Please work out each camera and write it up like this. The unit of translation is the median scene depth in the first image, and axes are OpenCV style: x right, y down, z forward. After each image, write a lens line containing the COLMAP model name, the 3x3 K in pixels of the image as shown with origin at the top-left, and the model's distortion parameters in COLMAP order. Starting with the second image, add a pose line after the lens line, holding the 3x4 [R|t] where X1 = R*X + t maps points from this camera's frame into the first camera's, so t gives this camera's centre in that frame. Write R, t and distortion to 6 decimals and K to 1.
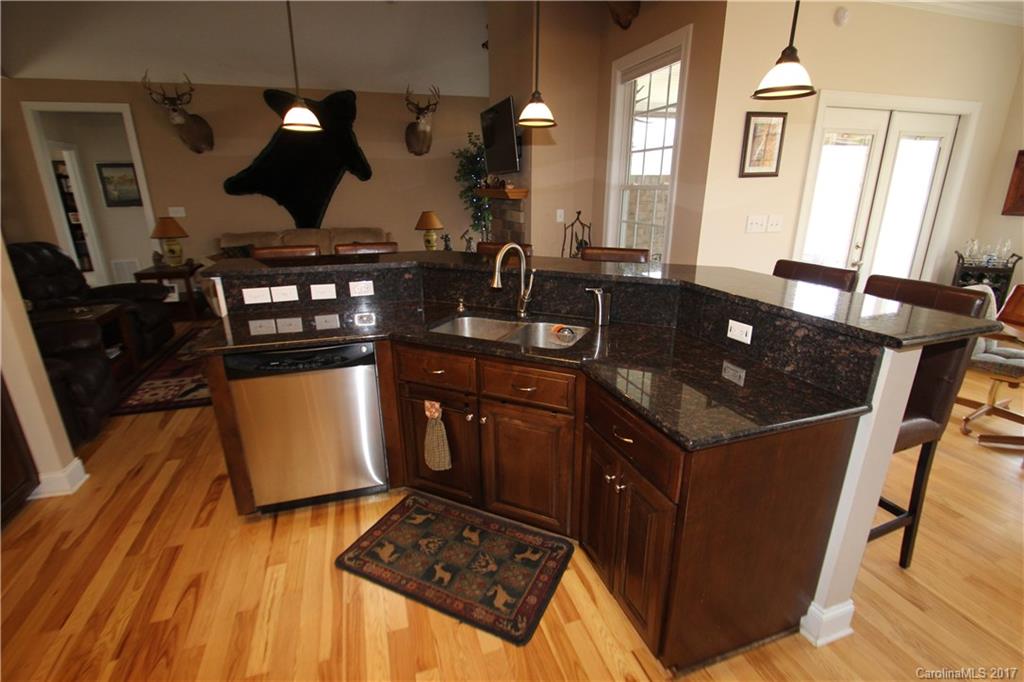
lens RADIAL K [[479.9, 0, 513.9], [0, 479.9, 345.7], [0, 0, 1]] dist [-0.013841, -0.000838]
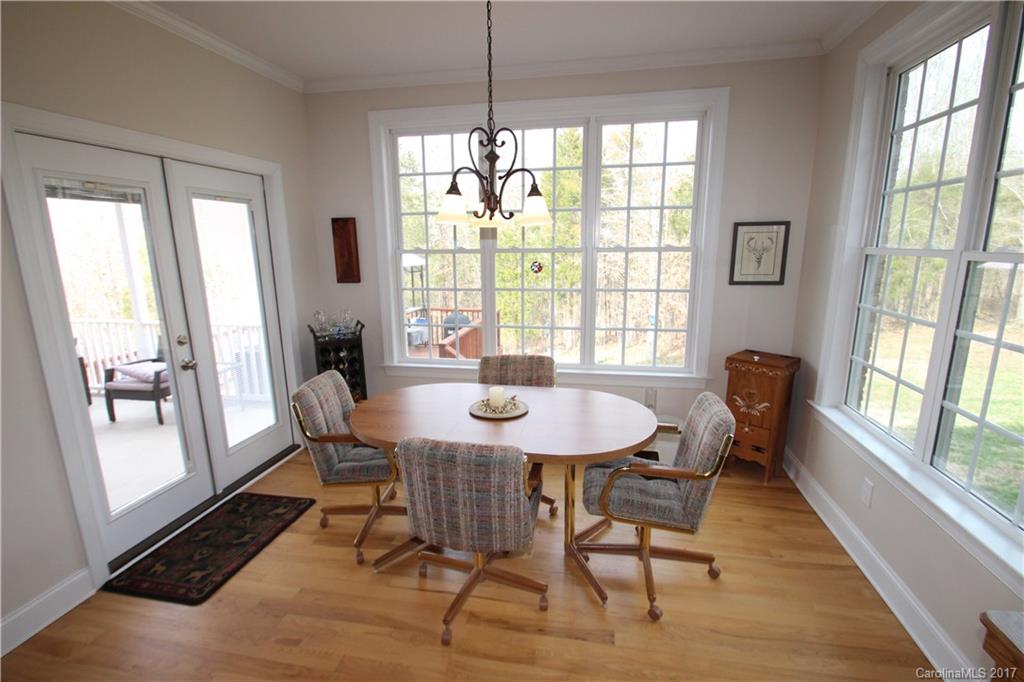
lens RADIAL K [[479.9, 0, 514.2], [0, 479.9, 342.6], [0, 0, 1]] dist [-0.013841, -0.000838]
pose [[0.491504, -0.172836, 0.853552, 0.377430], [0.285559, 0.957906, 0.029531, -0.091624], [-0.822727, 0.229225, 0.520170, 0.239538]]
